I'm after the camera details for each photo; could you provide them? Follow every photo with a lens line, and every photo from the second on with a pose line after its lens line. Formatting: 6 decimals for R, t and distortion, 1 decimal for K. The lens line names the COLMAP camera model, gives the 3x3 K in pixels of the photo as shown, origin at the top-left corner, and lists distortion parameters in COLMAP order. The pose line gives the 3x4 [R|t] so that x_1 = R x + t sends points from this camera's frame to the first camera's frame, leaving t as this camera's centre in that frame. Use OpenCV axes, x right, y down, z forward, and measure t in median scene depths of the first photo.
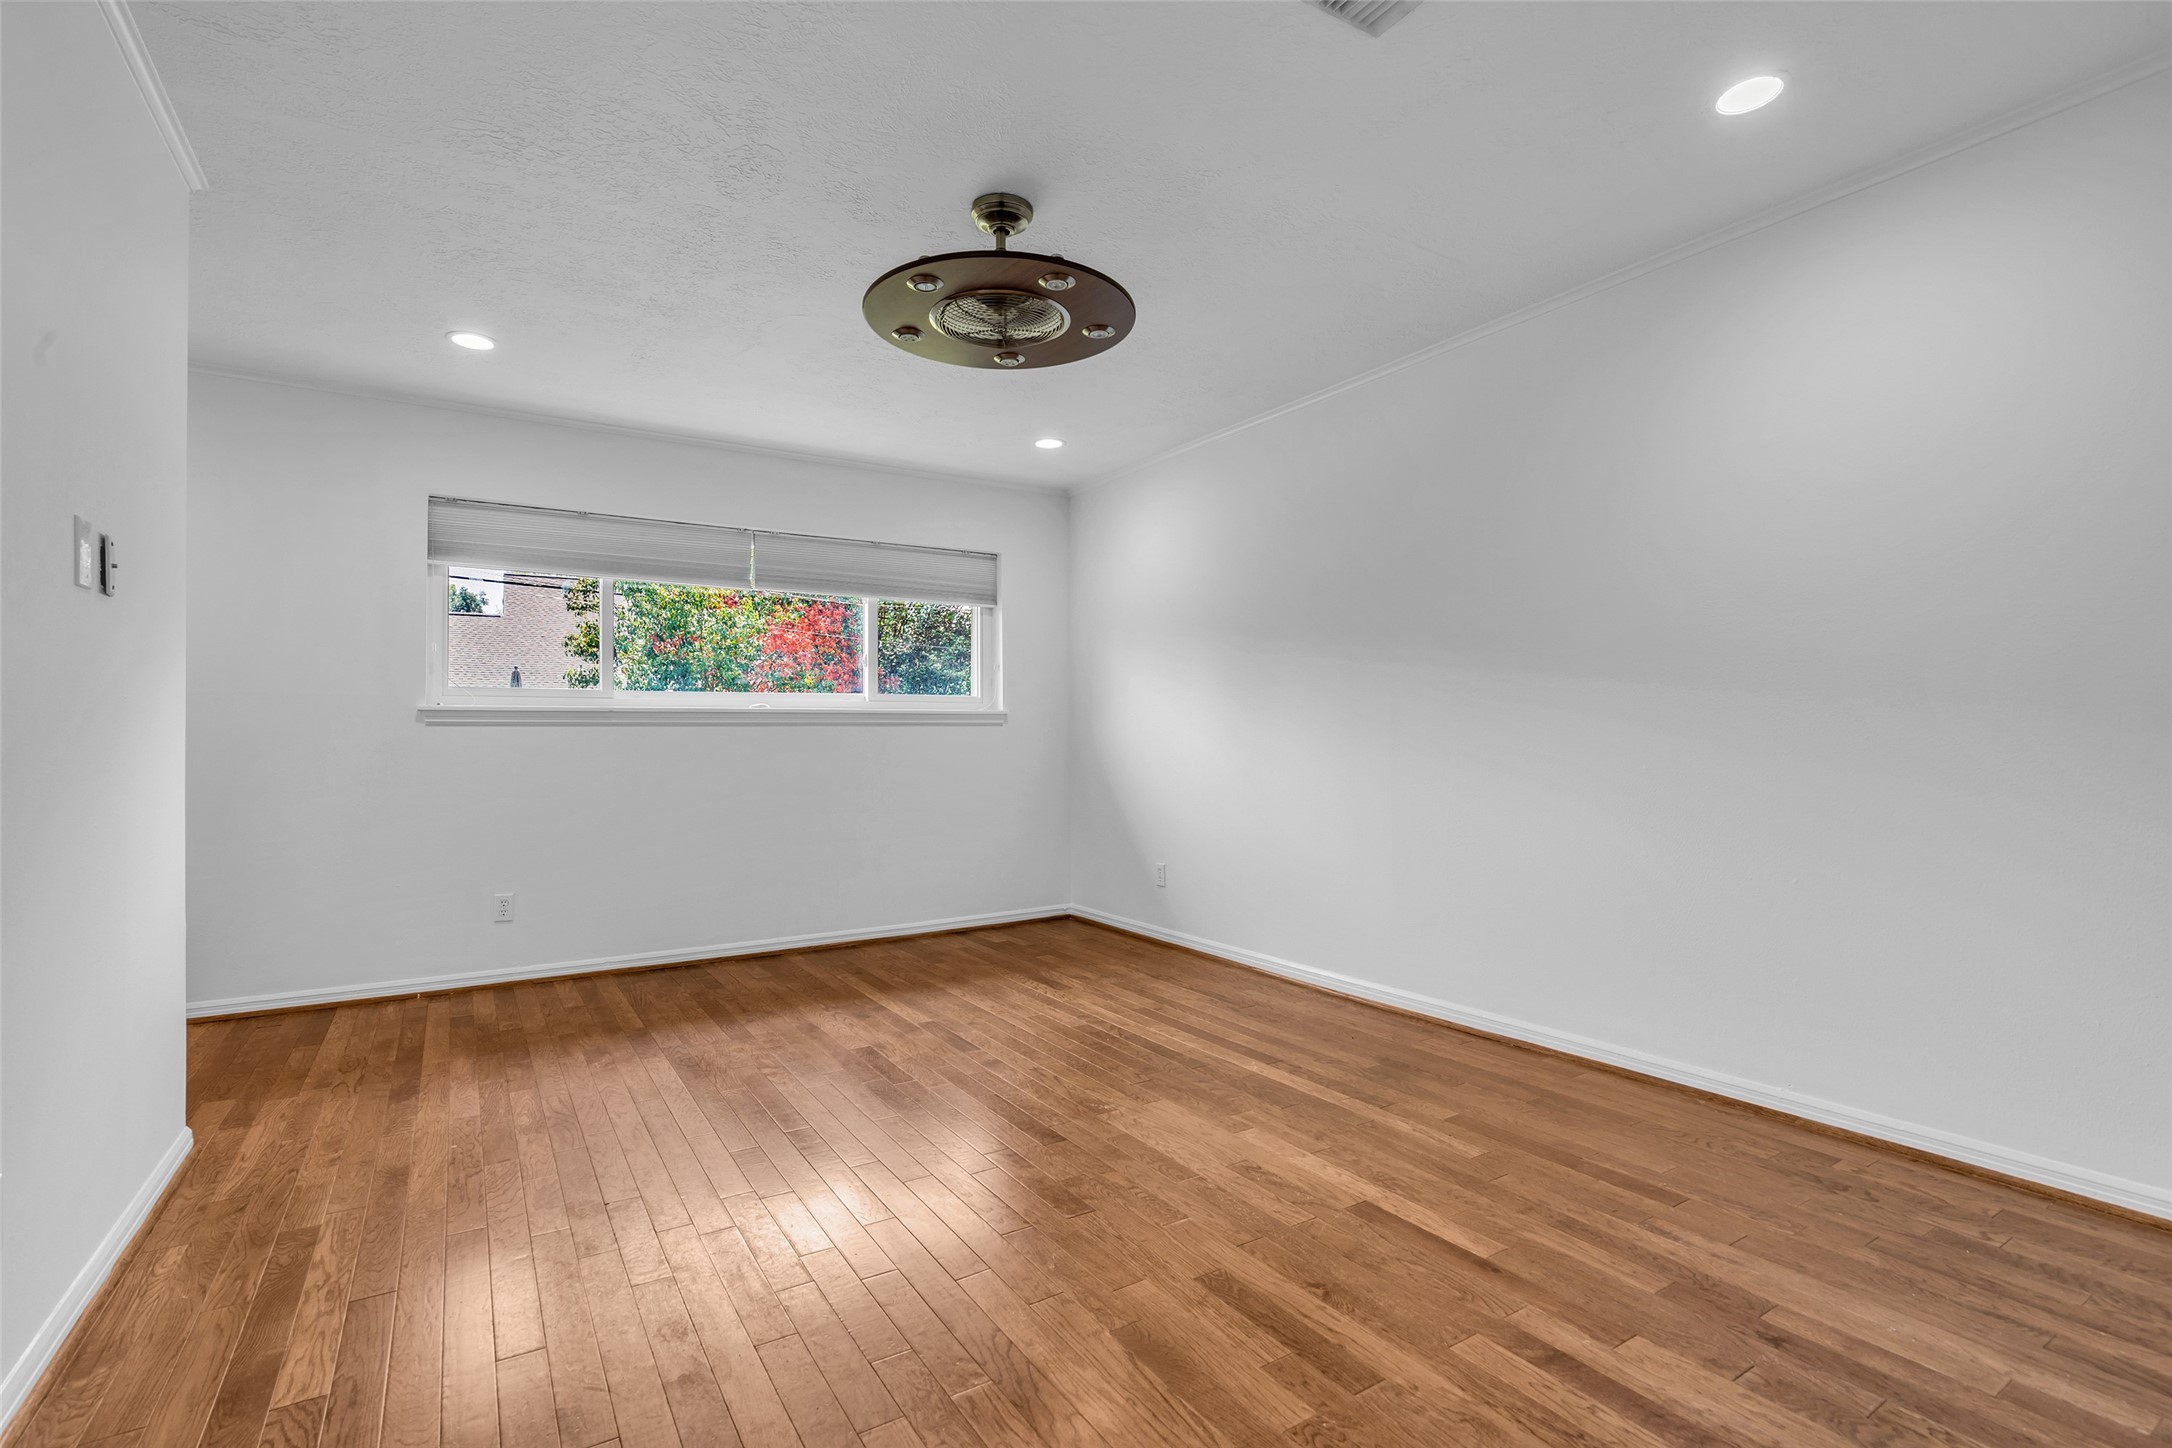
lens RADIAL K [[1002.7, 0, 1086.0], [0, 1002.7, 724.0], [0, 0, 1]] dist [-0.017498, 0.005914]
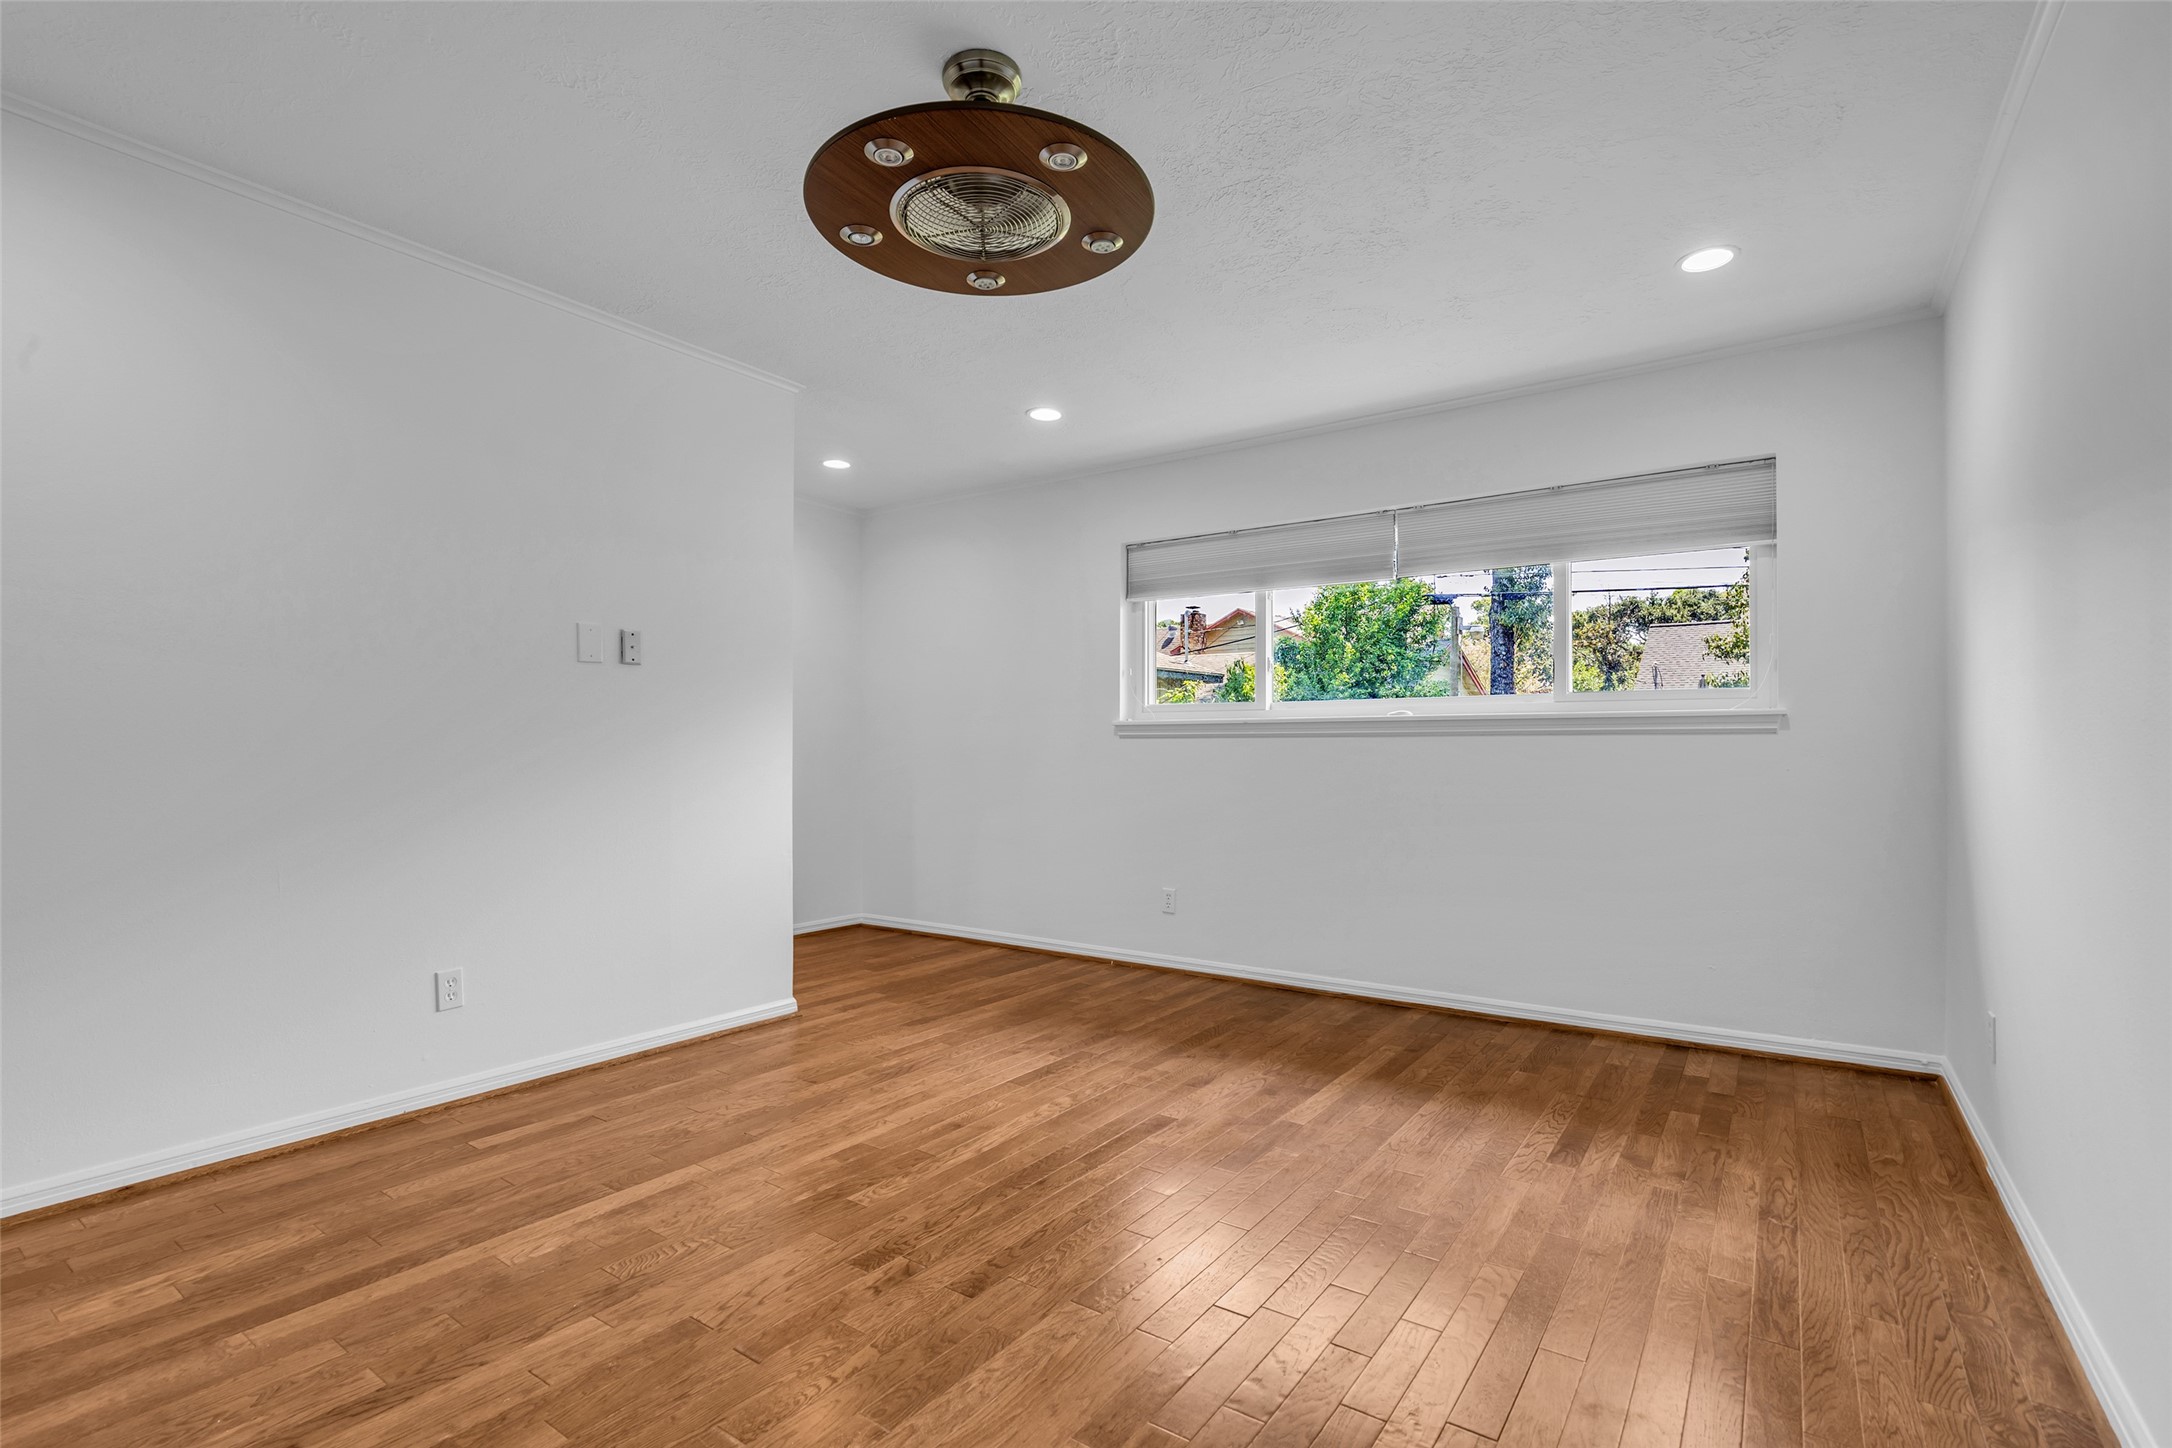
lens RADIAL K [[1004.1, 0, 1084.2], [0, 1004.1, 748.2], [0, 0, 1]] dist [-0.016645, 0.005636]
pose [[0.376815, 0.004783, -0.926276, 0.463425], [0.007795, 0.999935, 0.008334, 0.003044], [0.926256, -0.010361, 0.376753, 0.536034]]
